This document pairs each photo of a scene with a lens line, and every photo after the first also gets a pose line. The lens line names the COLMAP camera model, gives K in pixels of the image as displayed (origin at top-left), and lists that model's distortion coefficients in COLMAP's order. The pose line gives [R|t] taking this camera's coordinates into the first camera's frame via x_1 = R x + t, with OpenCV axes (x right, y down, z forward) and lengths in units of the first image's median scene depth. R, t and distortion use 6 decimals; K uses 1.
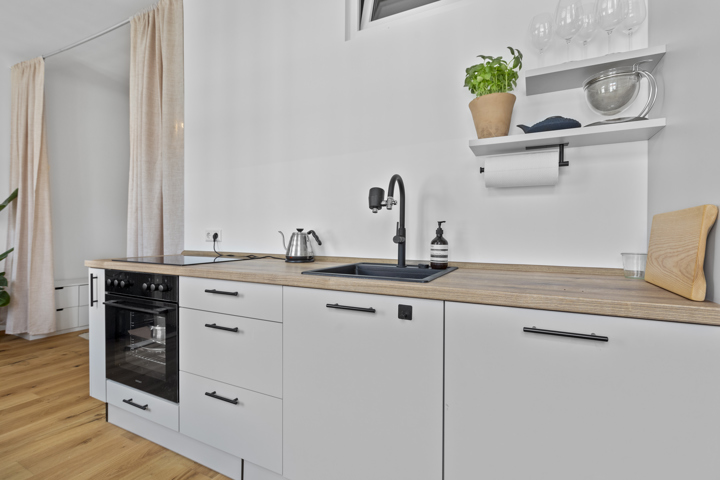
lens RADIAL K [[341.7, 0, 358.8], [0, 341.7, 235.1], [0, 0, 1]] dist [-0.002519, -0.000453]
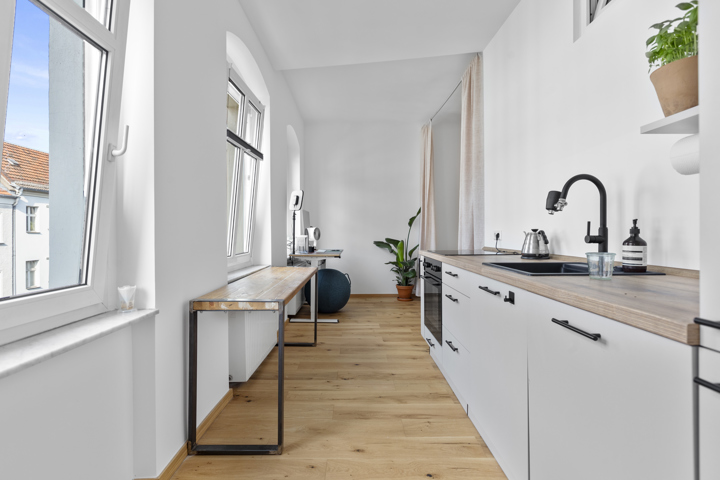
lens RADIAL K [[341.7, 0, 358.8], [0, 341.7, 235.1], [0, 0, 1]] dist [-0.002519, -0.000453]
pose [[0.476218, 0.001874, -0.879325, 0.585150], [-0.001746, 0.999998, 0.001185, 0.000984], [0.879325, 0.000971, 0.476220, -0.038543]]
